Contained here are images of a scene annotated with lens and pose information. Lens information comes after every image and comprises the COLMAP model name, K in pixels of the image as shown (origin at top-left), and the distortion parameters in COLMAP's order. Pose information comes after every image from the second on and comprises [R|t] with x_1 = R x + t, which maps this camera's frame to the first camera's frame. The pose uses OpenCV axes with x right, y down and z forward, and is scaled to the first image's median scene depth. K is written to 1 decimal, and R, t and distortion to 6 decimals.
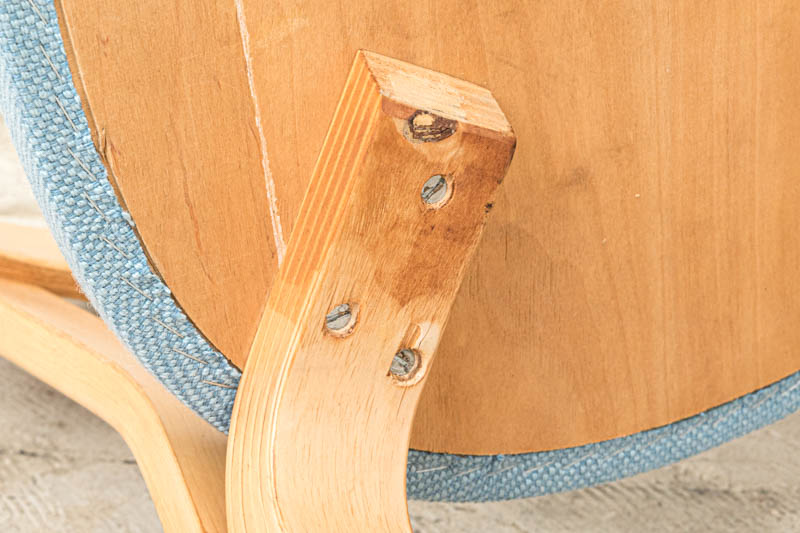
lens RADIAL K [[2080.6, 0, 399.5], [0, 2080.6, 265.7], [0, 0, 1]] dist [0.026902, 0.000000]
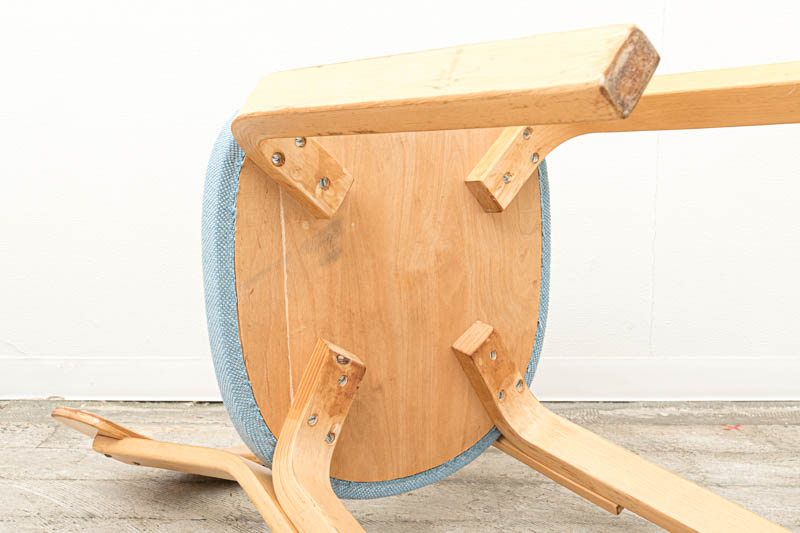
lens RADIAL K [[979.9, 0, 406.6], [0, 979.9, 270.0], [0, 0, 1]] dist [-0.001524, 0.000000]
pose [[0.975400, 0.053835, 0.213769, -0.216833], [0.016371, 0.949355, -0.313780, 0.275396], [-0.219835, 0.309561, 0.925119, -0.477410]]
